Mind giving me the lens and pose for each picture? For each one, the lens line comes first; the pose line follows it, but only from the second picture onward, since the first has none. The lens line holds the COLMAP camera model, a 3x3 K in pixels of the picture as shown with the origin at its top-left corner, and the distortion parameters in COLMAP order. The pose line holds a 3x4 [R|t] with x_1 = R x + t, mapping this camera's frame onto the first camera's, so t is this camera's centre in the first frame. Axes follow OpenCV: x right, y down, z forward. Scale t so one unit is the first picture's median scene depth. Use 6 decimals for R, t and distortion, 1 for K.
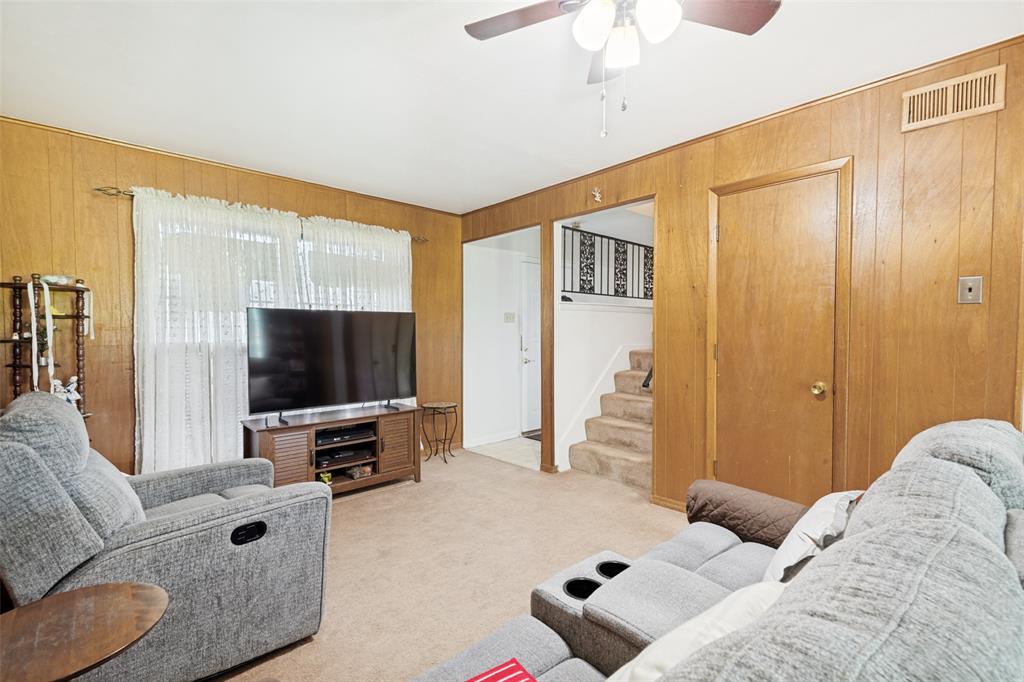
lens RADIAL K [[471.4, 0, 510.2], [0, 471.4, 340.0], [0, 0, 1]] dist [0.005494, -0.003926]
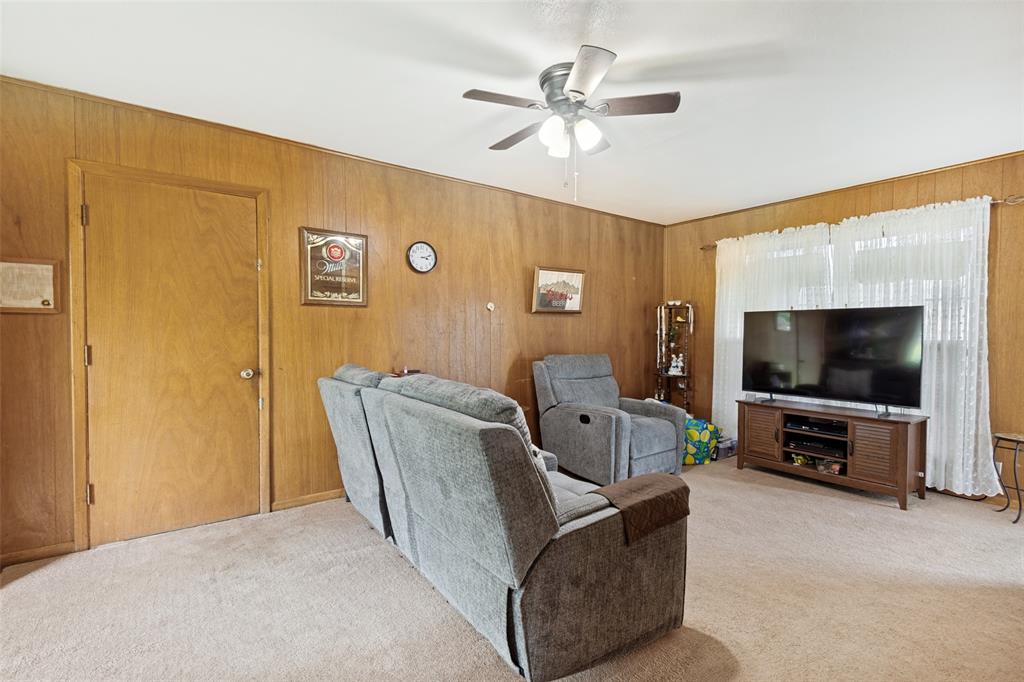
lens RADIAL K [[471.4, 0, 506.8], [0, 471.4, 338.2], [0, 0, 1]] dist [0.005494, -0.003926]
pose [[-0.117870, 0.013528, -0.992937, 0.977918], [-0.030977, 0.999370, 0.017293, 0.007451], [0.992546, 0.032797, -0.117377, 0.536004]]
